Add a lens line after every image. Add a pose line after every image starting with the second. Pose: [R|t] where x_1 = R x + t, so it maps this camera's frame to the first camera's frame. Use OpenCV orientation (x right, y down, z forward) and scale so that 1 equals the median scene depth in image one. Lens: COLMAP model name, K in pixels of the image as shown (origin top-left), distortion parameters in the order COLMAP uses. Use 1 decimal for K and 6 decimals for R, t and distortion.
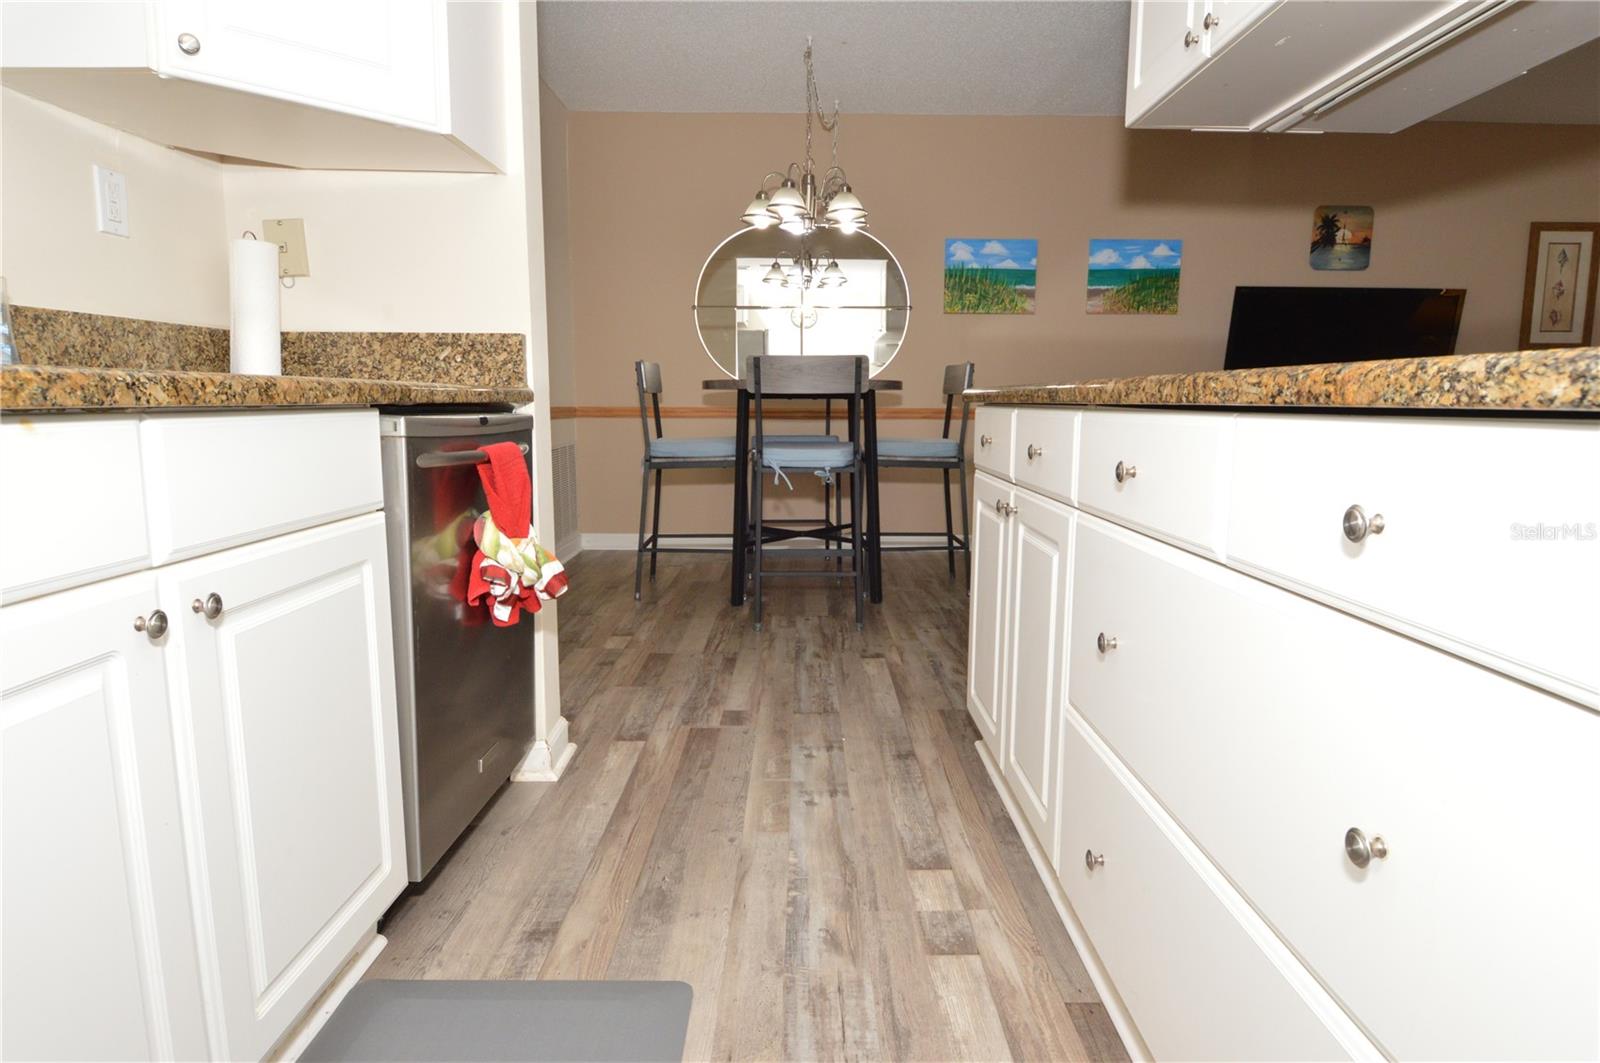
lens RADIAL K [[848.2, 0, 804.0], [0, 848.2, 524.2], [0, 0, 1]] dist [0.015474, -0.026638]
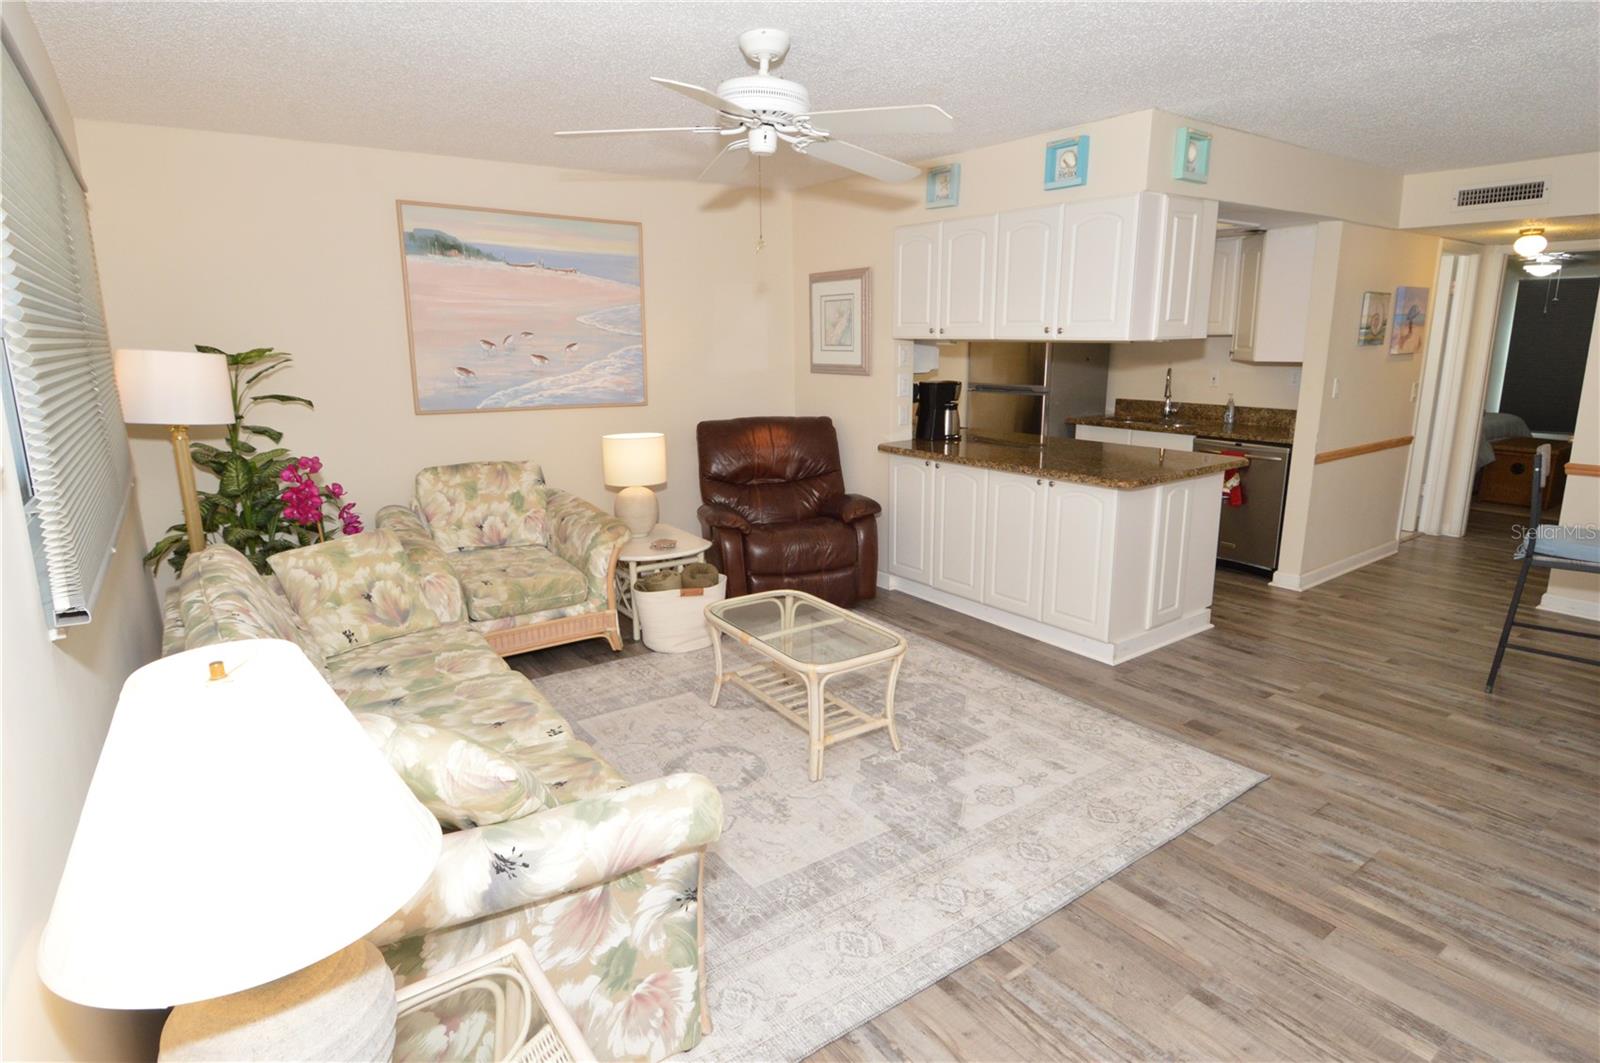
lens RADIAL K [[845.0, 0, 804.0], [0, 845.0, 524.7], [0, 0, 1]] dist [0.020266, -0.030055]
pose [[-0.808067, 0.130682, -0.574413, 0.990800], [-0.082134, 0.940567, 0.329528, -0.261630], [0.583337, 0.313459, -0.749307, 0.864986]]
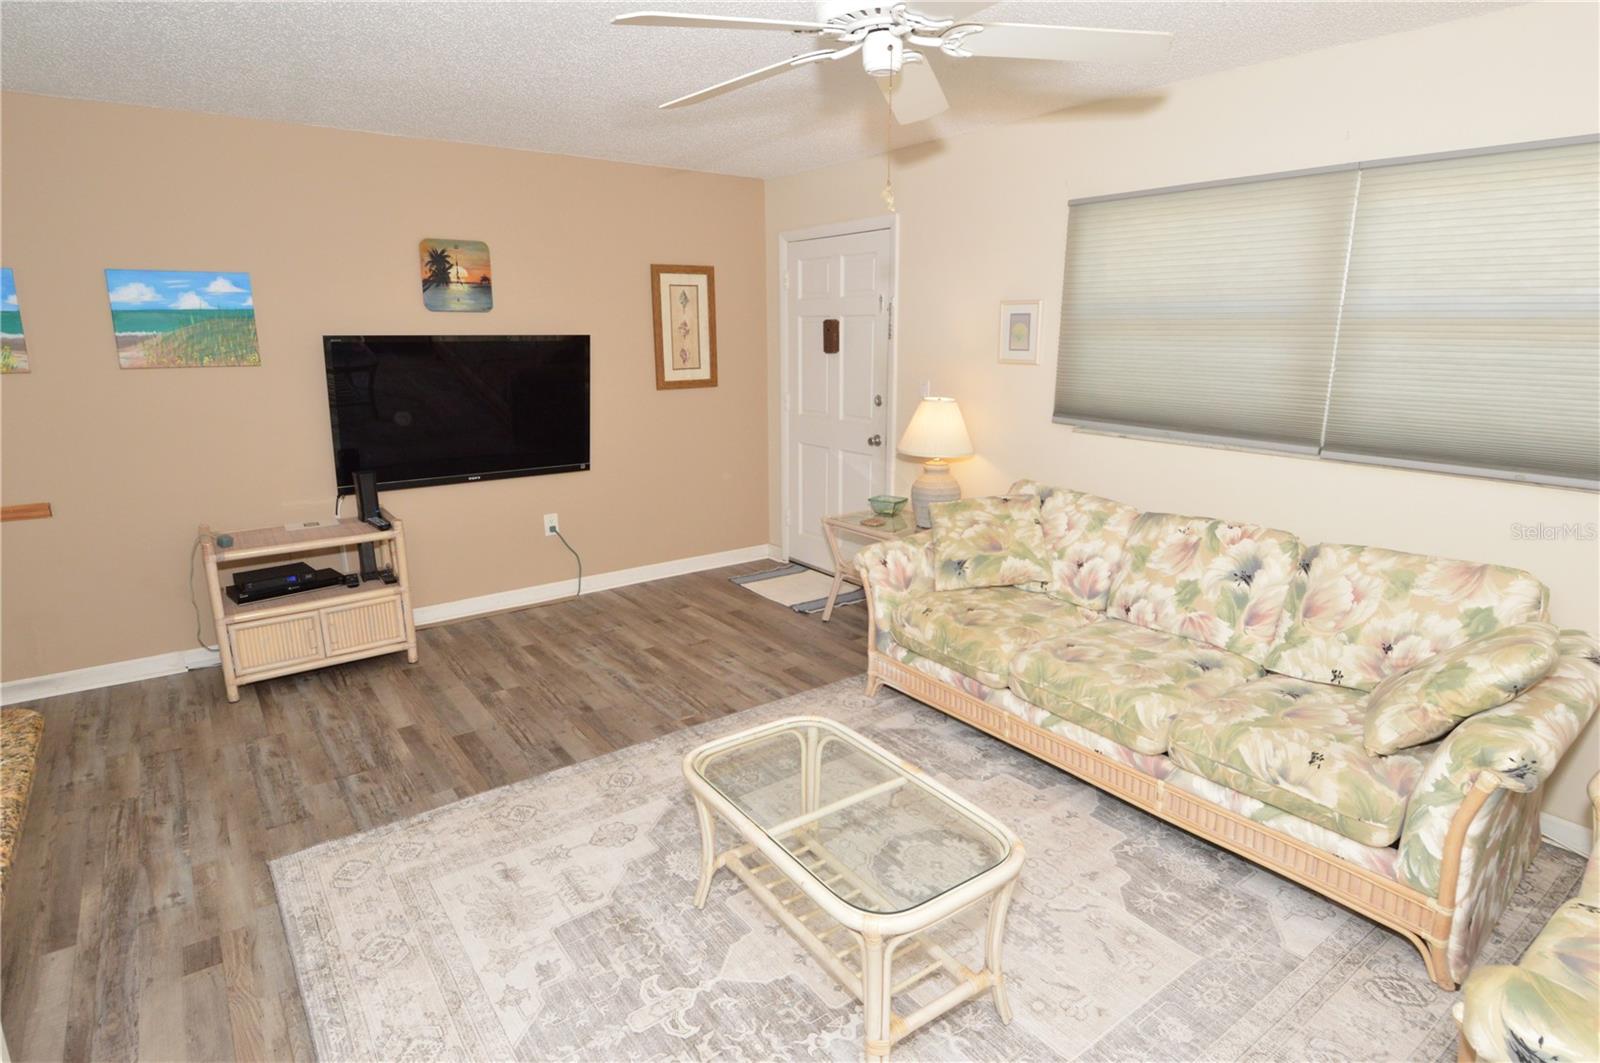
lens RADIAL K [[851.8, 0, 804.5], [0, 851.8, 522.5], [0, 0, 1]] dist [0.021349, -0.030942]
pose [[0.801285, -0.138242, 0.582092, 0.363371], [0.091503, 0.989809, 0.109112, -0.142793], [-0.591244, -0.034167, 0.805769, 0.039343]]
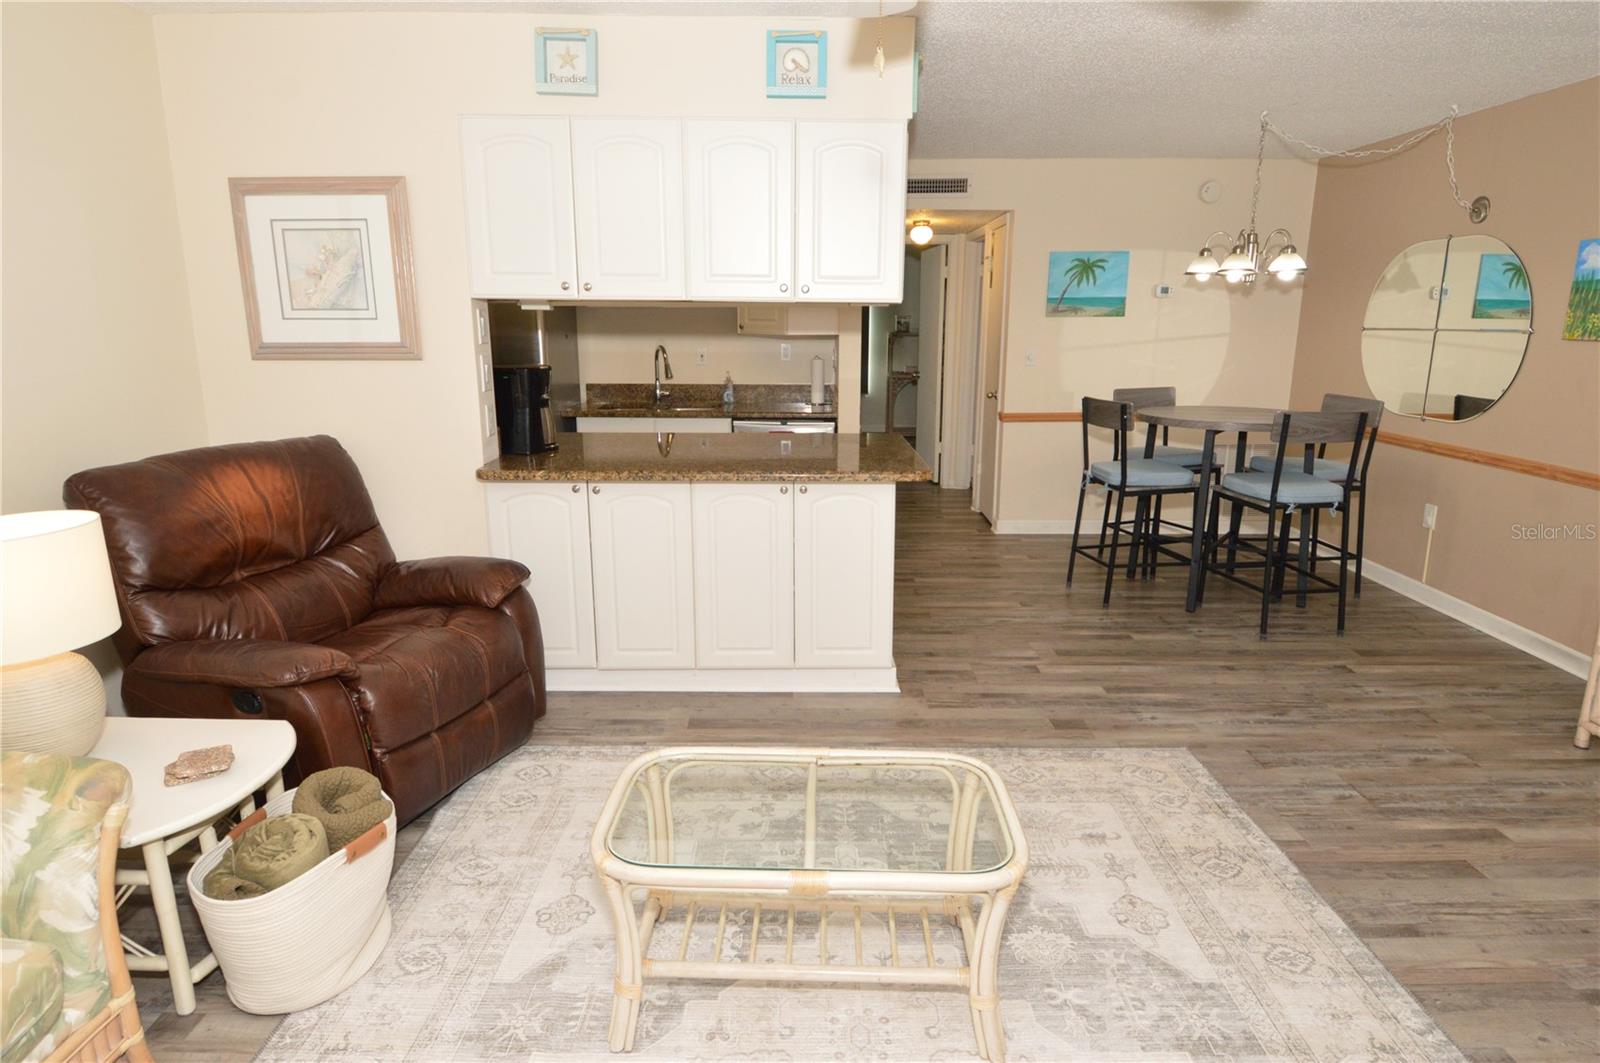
lens RADIAL K [[873.8, 0, 805.3], [0, 873.8, 510.8], [0, 0, 1]] dist [0.017436, -0.028174]
pose [[0.001354, 0.208827, -0.977952, 0.958936], [-0.148009, 0.967223, 0.206331, -0.163053], [0.988985, 0.144467, 0.032218, 0.336957]]
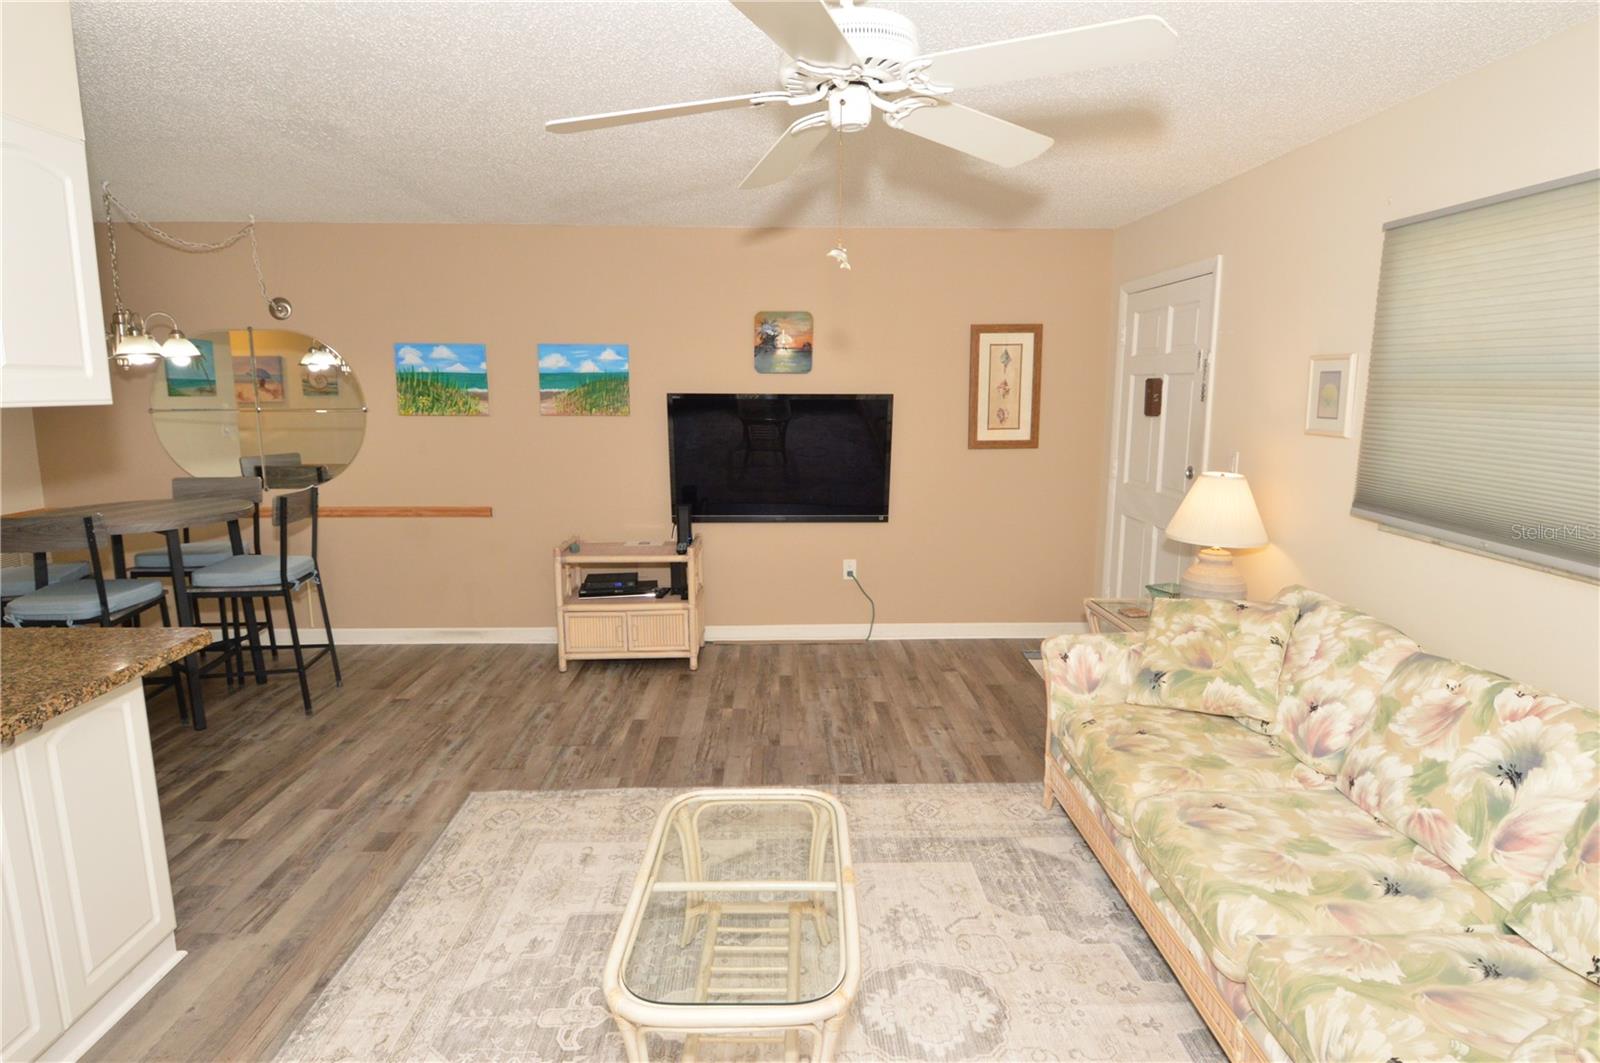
lens RADIAL K [[845.0, 0, 804.0], [0, 845.0, 524.7], [0, 0, 1]] dist [0.020266, -0.030055]
pose [[0.999520, -0.007663, 0.030018, 0.624805], [0.007120, 0.999810, 0.018137, -0.133592], [-0.030151, -0.017915, 0.999385, -0.033207]]
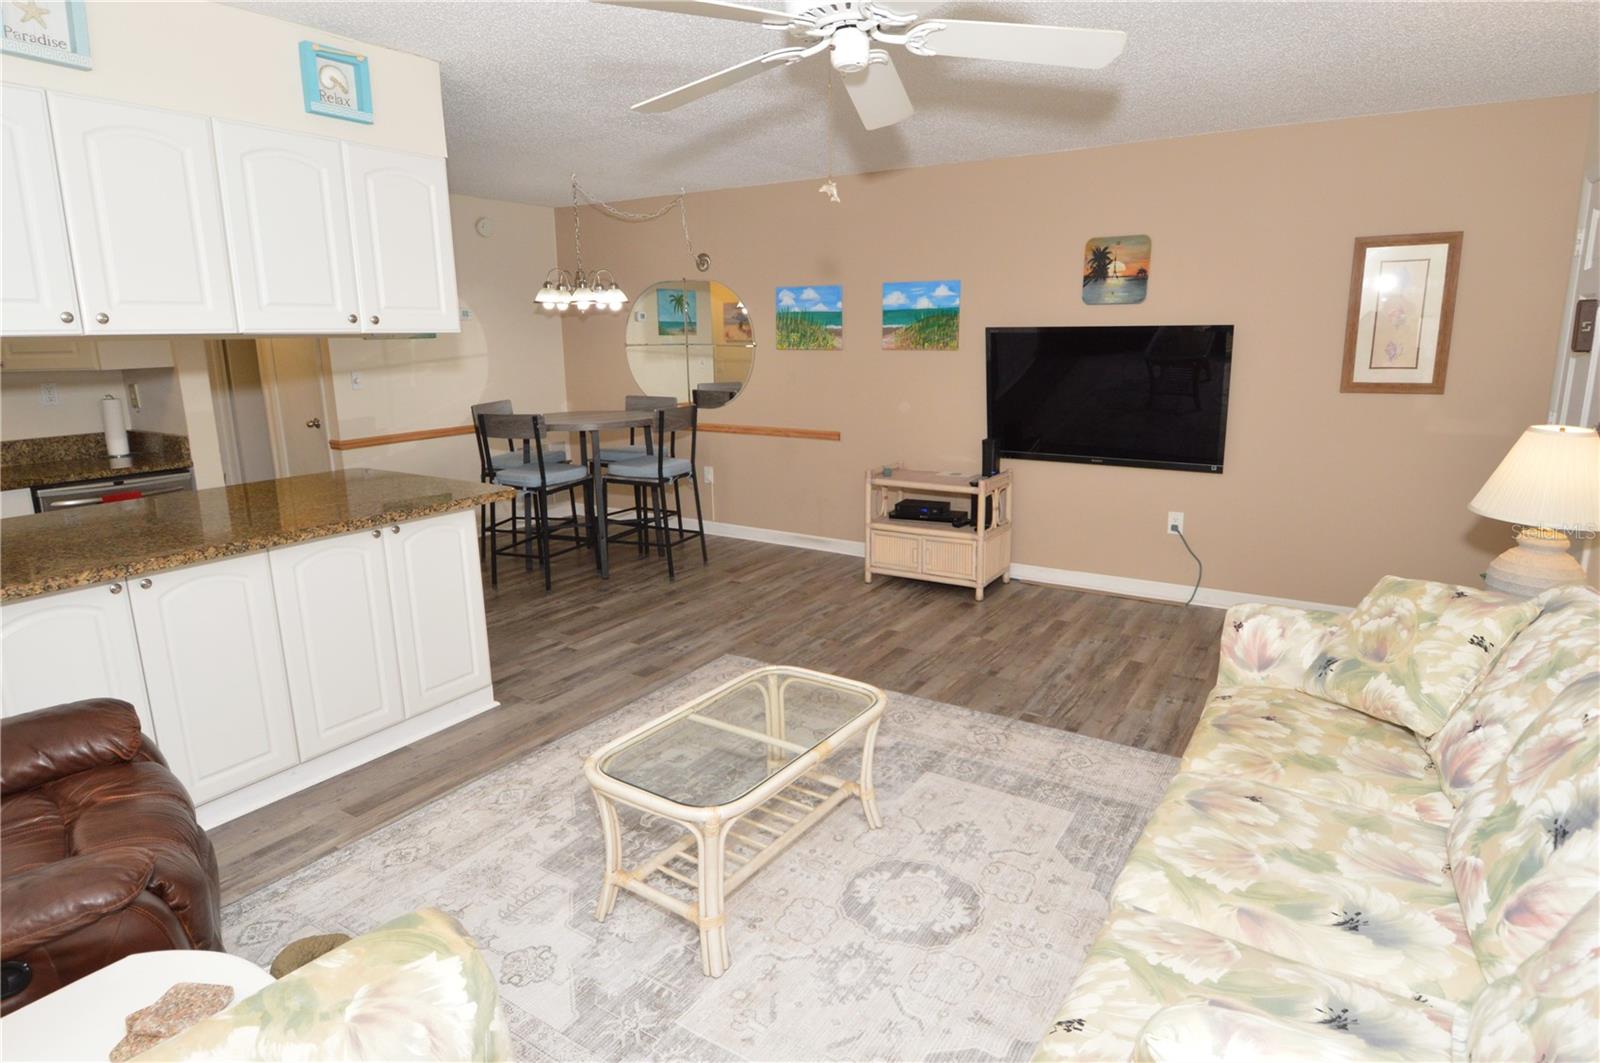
lens RADIAL K [[874.4, 0, 813.3], [0, 874.4, 521.2], [0, 0, 1]] dist [0.019959, -0.030379]
pose [[0.845313, 0.101980, -0.524448, 0.891692], [-0.064068, 0.993879, 0.089995, -0.122732], [0.530416, -0.042474, 0.846673, -0.031644]]
